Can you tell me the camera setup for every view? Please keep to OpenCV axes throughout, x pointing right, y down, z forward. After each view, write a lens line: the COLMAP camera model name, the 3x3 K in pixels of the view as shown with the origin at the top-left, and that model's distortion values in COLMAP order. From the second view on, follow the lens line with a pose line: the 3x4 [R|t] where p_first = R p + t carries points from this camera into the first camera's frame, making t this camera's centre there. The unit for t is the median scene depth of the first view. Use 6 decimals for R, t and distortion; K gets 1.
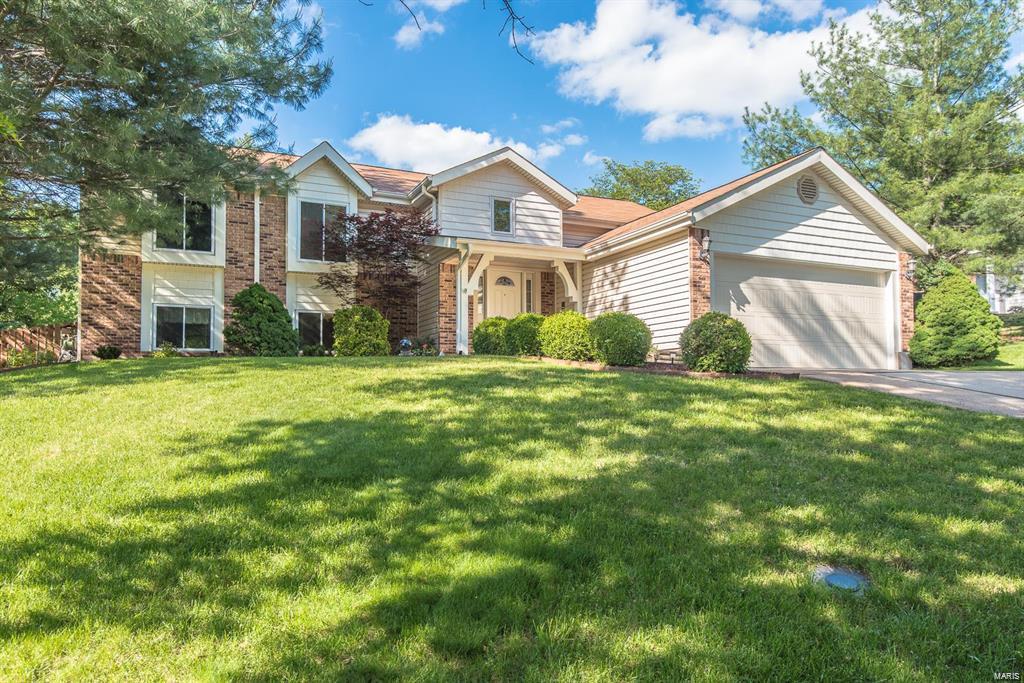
lens RADIAL K [[586.8, 0, 511.3], [0, 586.8, 344.6], [0, 0, 1]] dist [-0.050780, -0.000756]
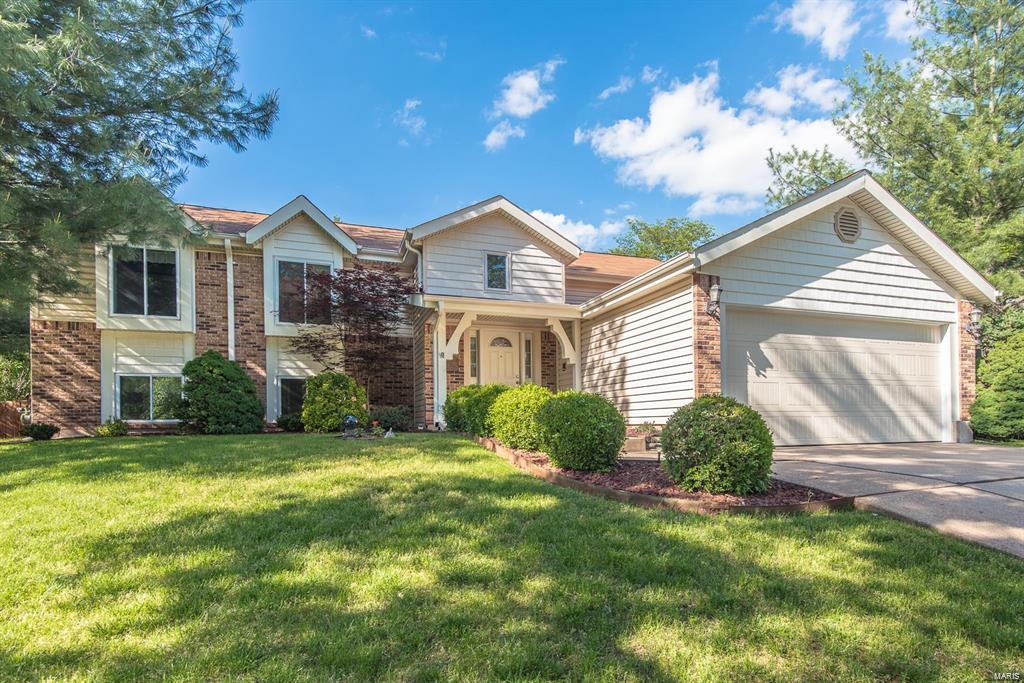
lens RADIAL K [[454.3, 0, 547.4], [0, 454.3, 399.0], [0, 0, 1]] dist [-0.028149, -0.000843]
pose [[0.997179, -0.005331, -0.074872, 0.129532], [0.007867, 0.999404, 0.033624, -0.045107], [0.074648, -0.034118, 0.996626, 0.310857]]
